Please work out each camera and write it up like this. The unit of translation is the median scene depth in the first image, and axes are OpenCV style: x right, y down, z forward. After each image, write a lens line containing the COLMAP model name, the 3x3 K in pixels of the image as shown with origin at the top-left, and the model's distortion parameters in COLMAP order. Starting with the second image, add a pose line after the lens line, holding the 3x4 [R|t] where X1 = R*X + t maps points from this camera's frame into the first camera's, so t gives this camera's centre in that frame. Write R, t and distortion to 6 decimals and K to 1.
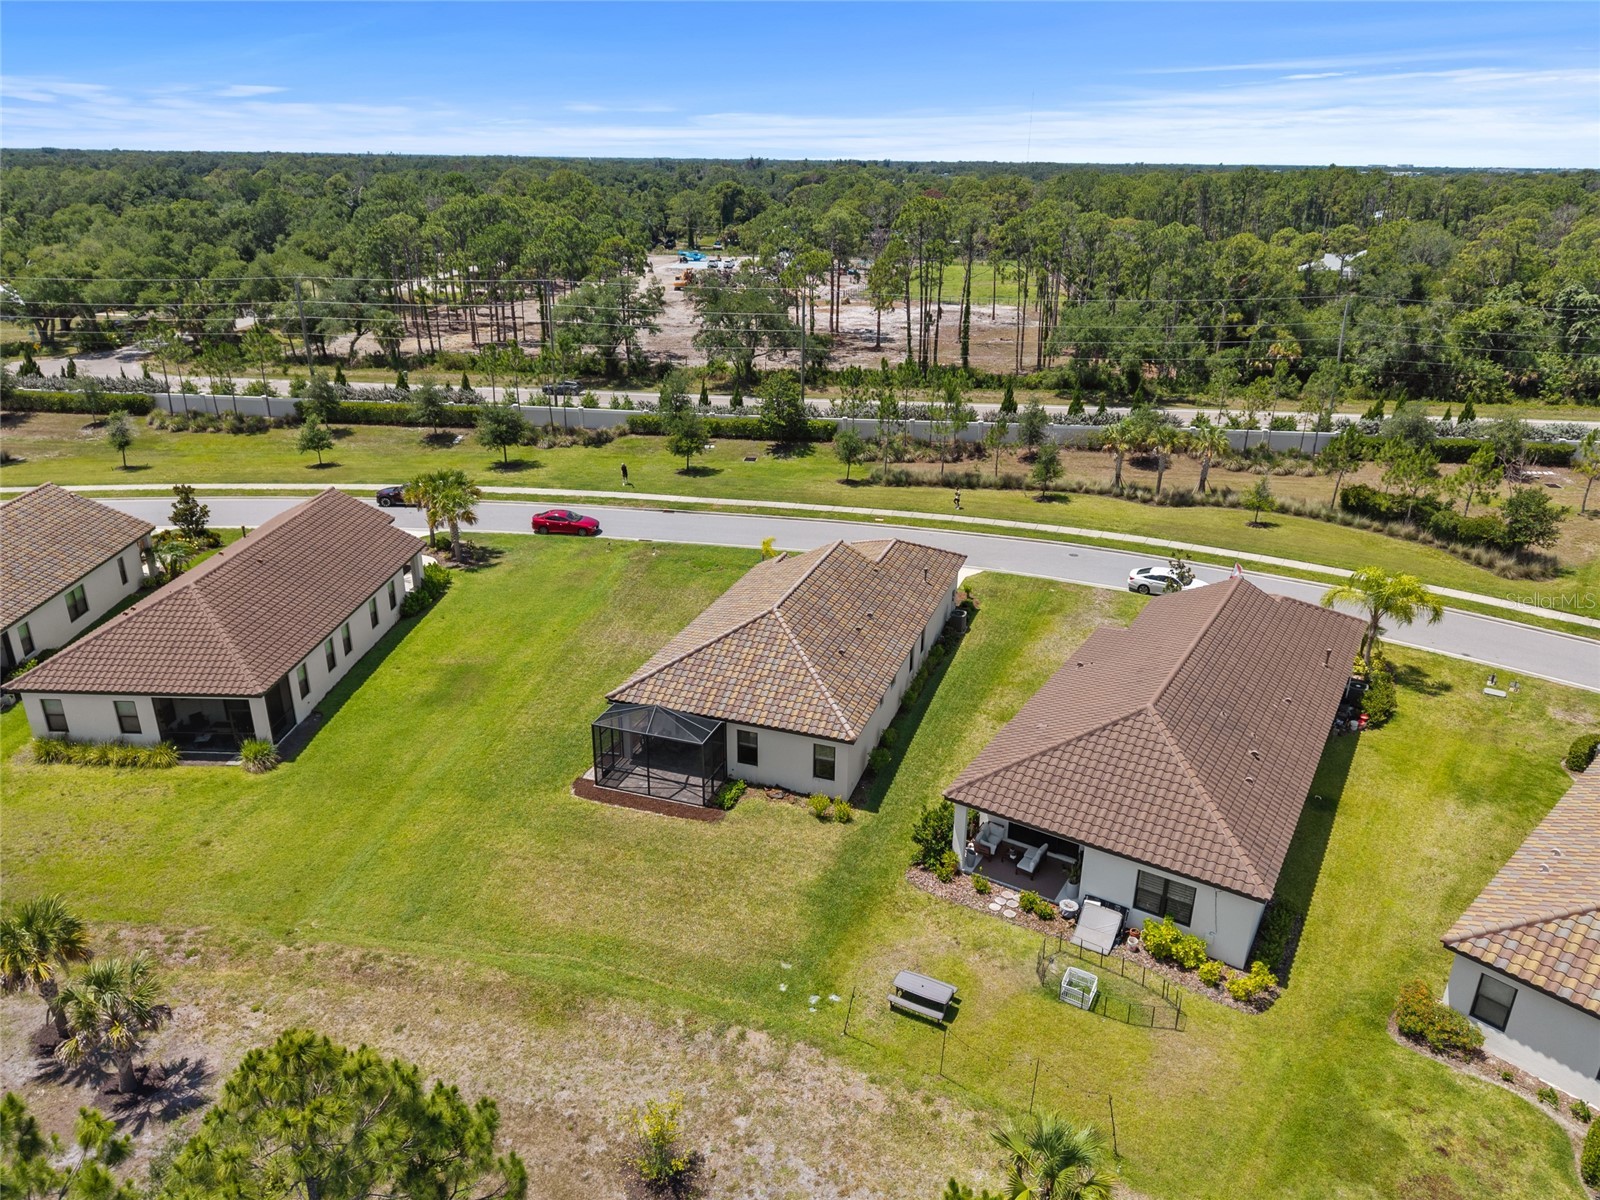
lens RADIAL K [[1075.2, 0, 784.8], [0, 1075.2, 603.7], [0, 0, 1]] dist [0.037705, -0.045263]
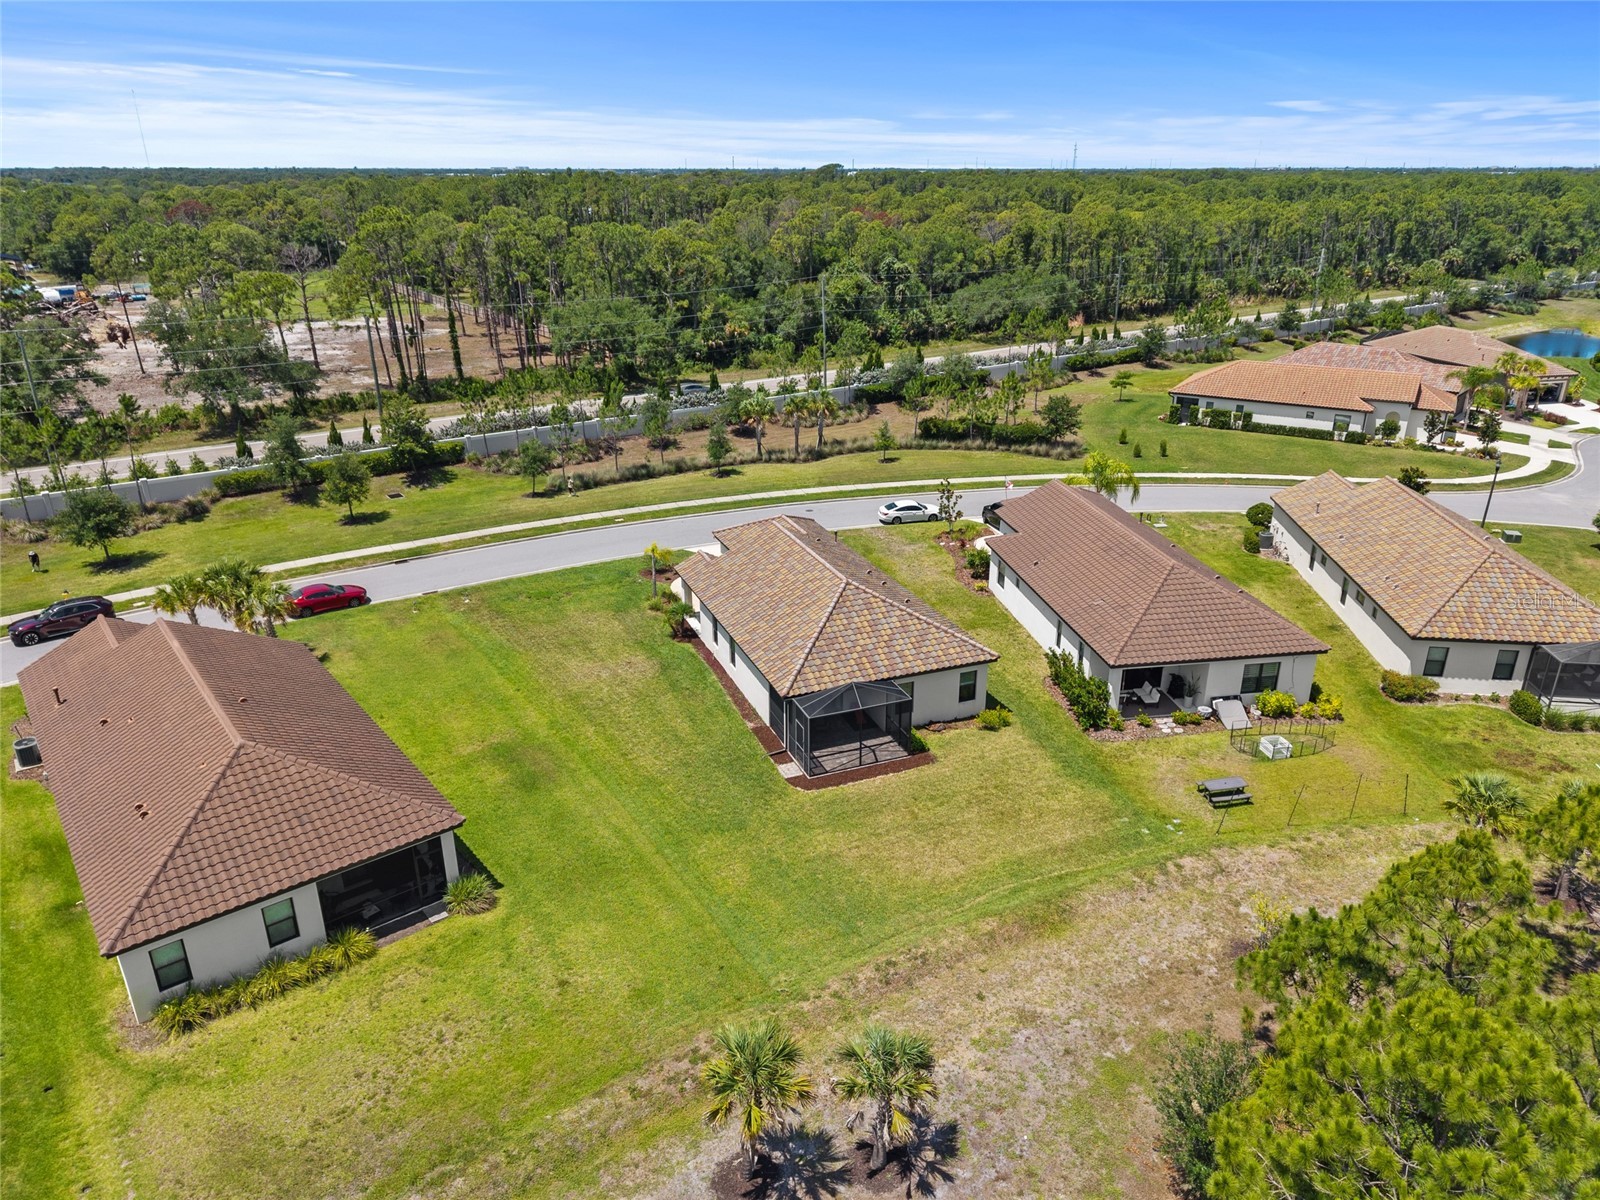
lens RADIAL K [[1075.2, 0, 789.4], [0, 1075.2, 622.2], [0, 0, 1]] dist [0.037705, -0.045263]
pose [[0.753568, -0.264151, 0.601963, -0.454364], [0.257188, 0.961192, 0.099824, -0.048465], [-0.604970, 0.079593, 0.792260, 0.109962]]
